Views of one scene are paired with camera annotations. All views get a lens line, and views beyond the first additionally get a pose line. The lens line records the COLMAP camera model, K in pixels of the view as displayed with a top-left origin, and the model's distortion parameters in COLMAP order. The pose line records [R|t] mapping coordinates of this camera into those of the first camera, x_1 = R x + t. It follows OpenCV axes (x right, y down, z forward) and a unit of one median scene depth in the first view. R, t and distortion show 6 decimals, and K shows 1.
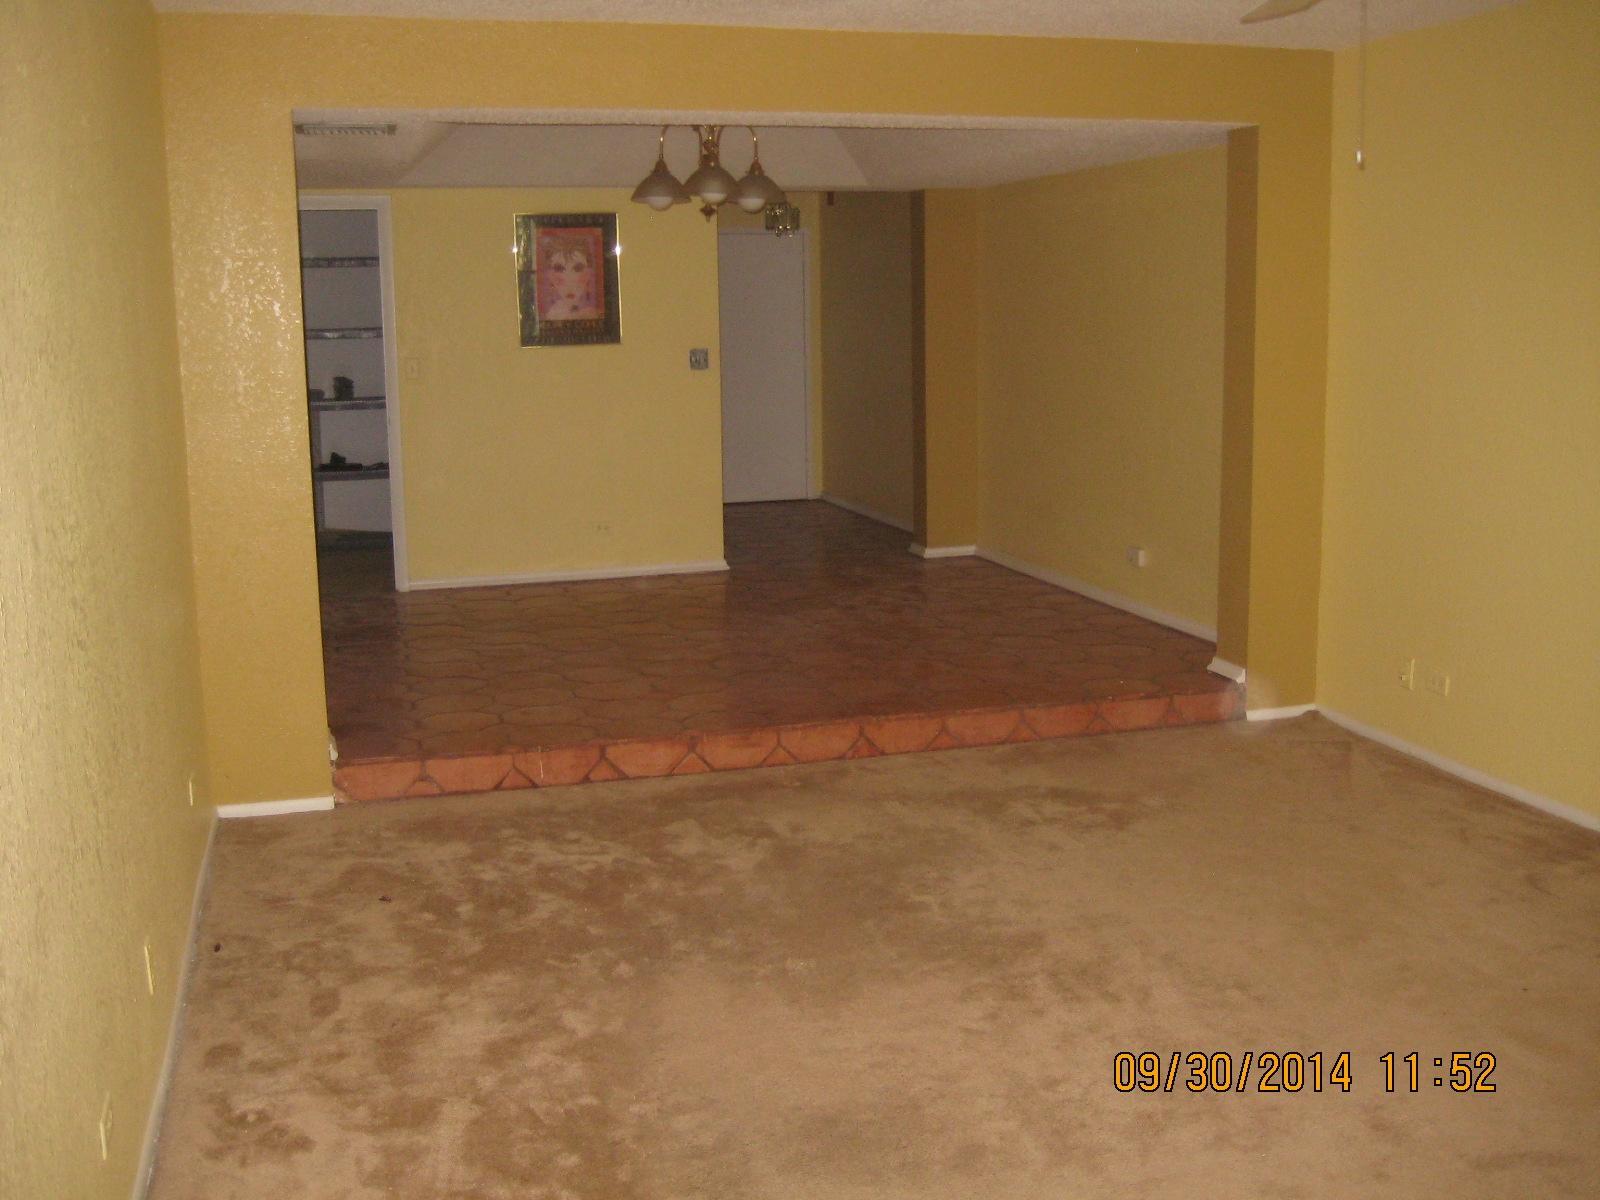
lens RADIAL K [[1662.2, 0, 799.1], [0, 1662.2, 588.9], [0, 0, 1]] dist [-0.169039, 0.232461]
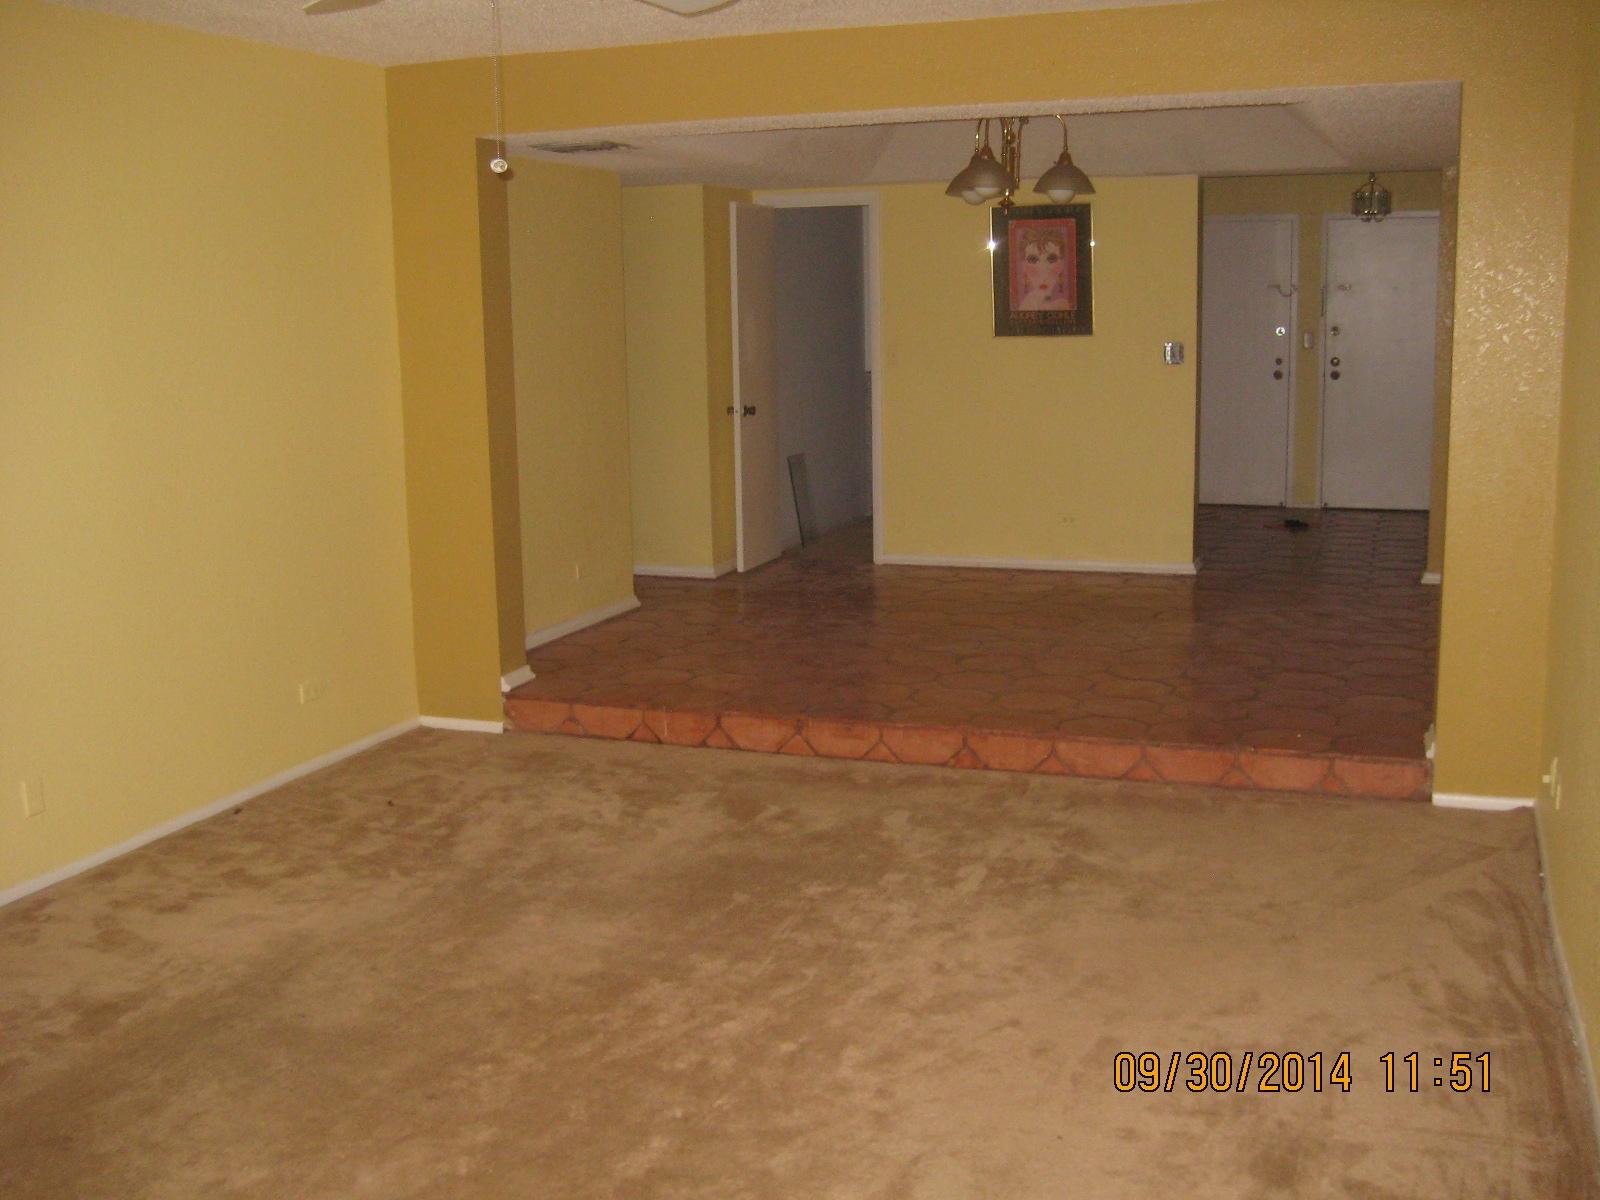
lens RADIAL K [[1662.2, 0, 799.1], [0, 1662.2, 588.9], [0, 0, 1]] dist [-0.169039, 0.232461]
pose [[0.798763, 0.100141, -0.593254, 0.524007], [-0.092612, 0.994764, 0.043222, -0.035595], [0.594476, 0.020418, 0.803854, 0.159054]]
